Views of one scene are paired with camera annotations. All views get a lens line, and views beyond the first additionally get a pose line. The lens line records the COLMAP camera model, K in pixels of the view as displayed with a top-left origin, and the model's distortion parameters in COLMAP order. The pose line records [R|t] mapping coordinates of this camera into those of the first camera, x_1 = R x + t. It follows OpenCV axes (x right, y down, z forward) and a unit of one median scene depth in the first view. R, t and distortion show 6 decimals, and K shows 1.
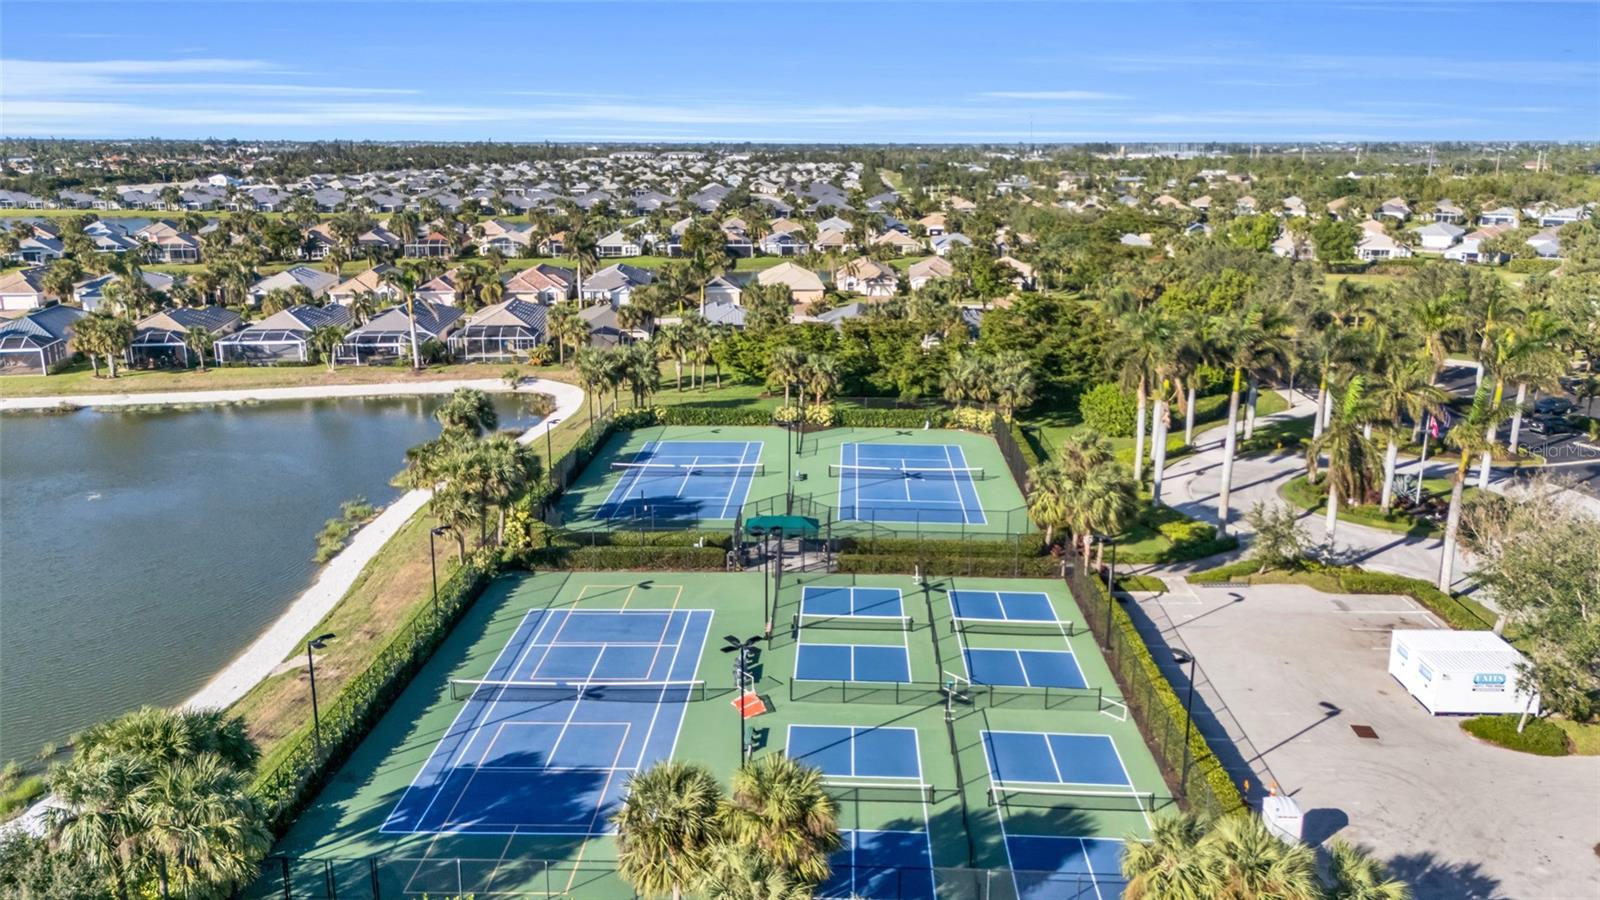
lens RADIAL K [[1226.5, 0, 800.0], [0, 1226.5, 450.0], [0, 0, 1]] dist [0.045101, -0.002099]
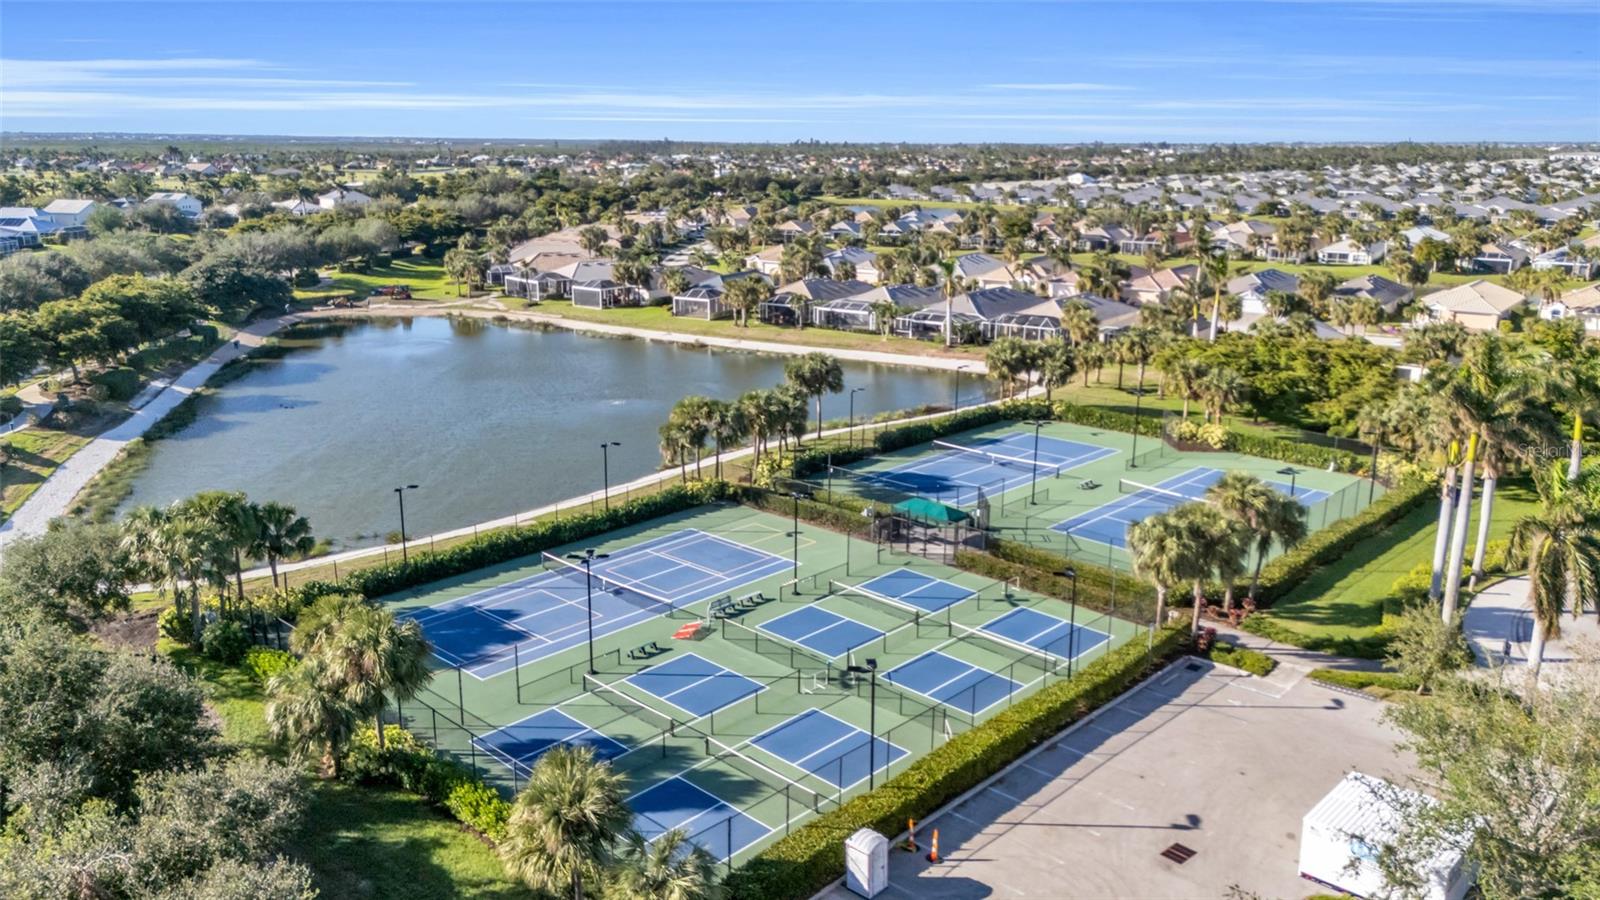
lens RADIAL K [[1211.7, 0, 798.1], [0, 1211.7, 489.4], [0, 0, 1]] dist [0.094096, -0.063718]
pose [[0.744803, 0.186820, -0.640599, 0.560167], [-0.168031, 0.981582, 0.090898, -0.029993], [0.645782, 0.039940, 0.762477, 0.159521]]
